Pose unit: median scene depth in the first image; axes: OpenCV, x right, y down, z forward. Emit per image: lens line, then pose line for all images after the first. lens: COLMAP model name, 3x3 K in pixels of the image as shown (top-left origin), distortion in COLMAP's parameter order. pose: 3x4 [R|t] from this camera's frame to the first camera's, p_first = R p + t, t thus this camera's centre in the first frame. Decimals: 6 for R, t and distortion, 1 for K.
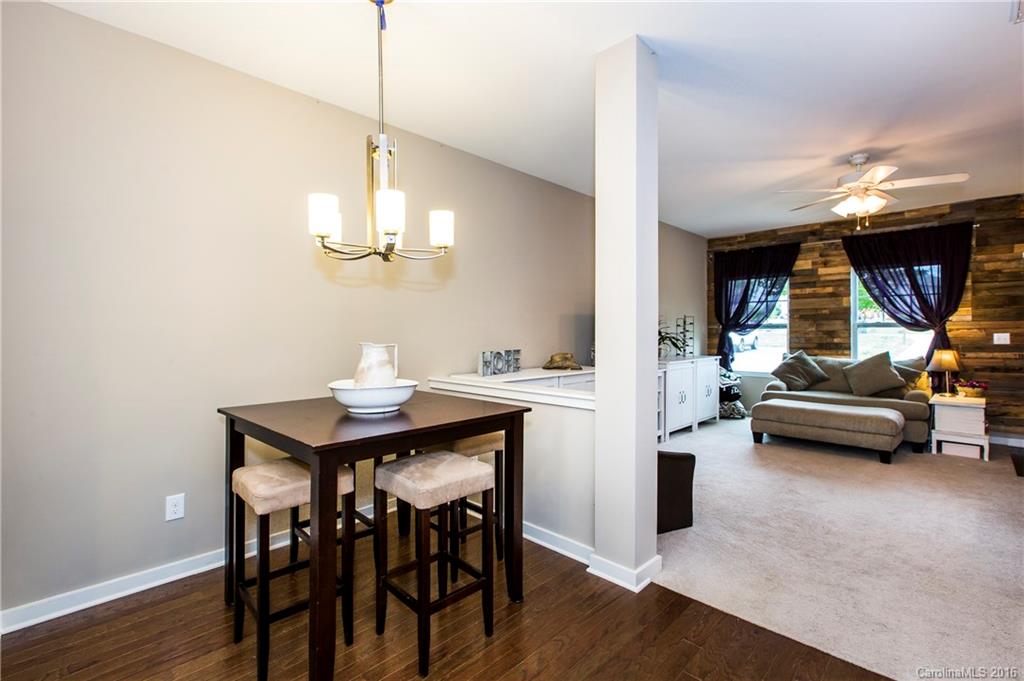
lens RADIAL K [[467.3, 0, 498.0], [0, 467.3, 328.8], [0, 0, 1]] dist [-0.000052, -0.001187]
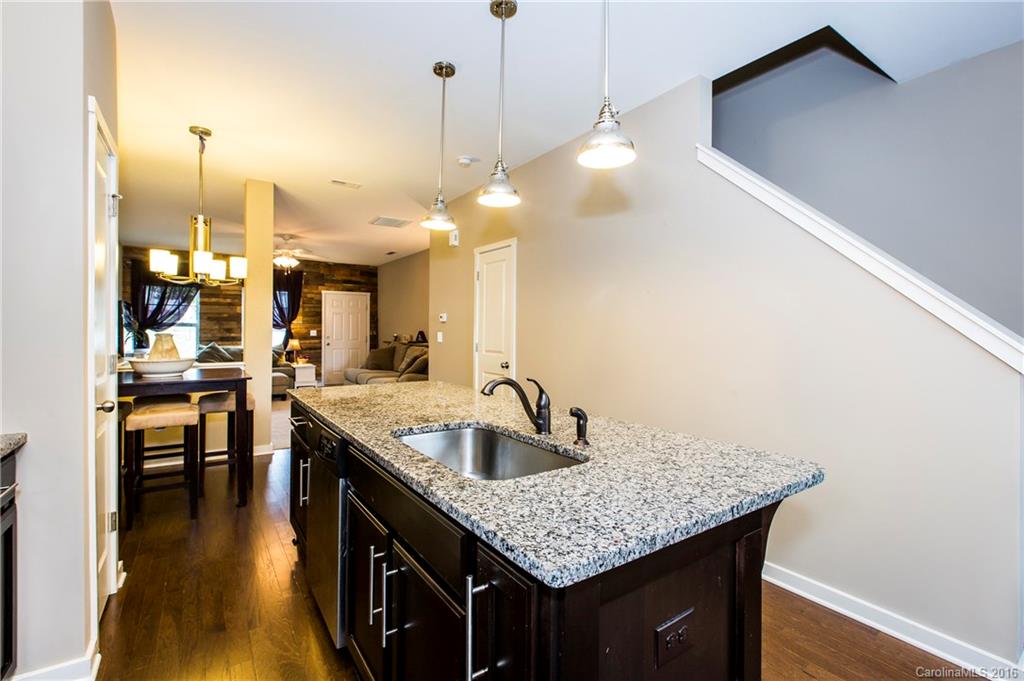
lens RADIAL K [[460.2, 0, 514.2], [0, 460.2, 331.0], [0, 0, 1]] dist [0.001096, 0.000104]
pose [[0.181962, 0.001327, 0.983305, -0.609594], [-0.008634, 0.999963, 0.000249, 0.004658], [-0.983268, -0.008535, 0.181967, -0.168007]]
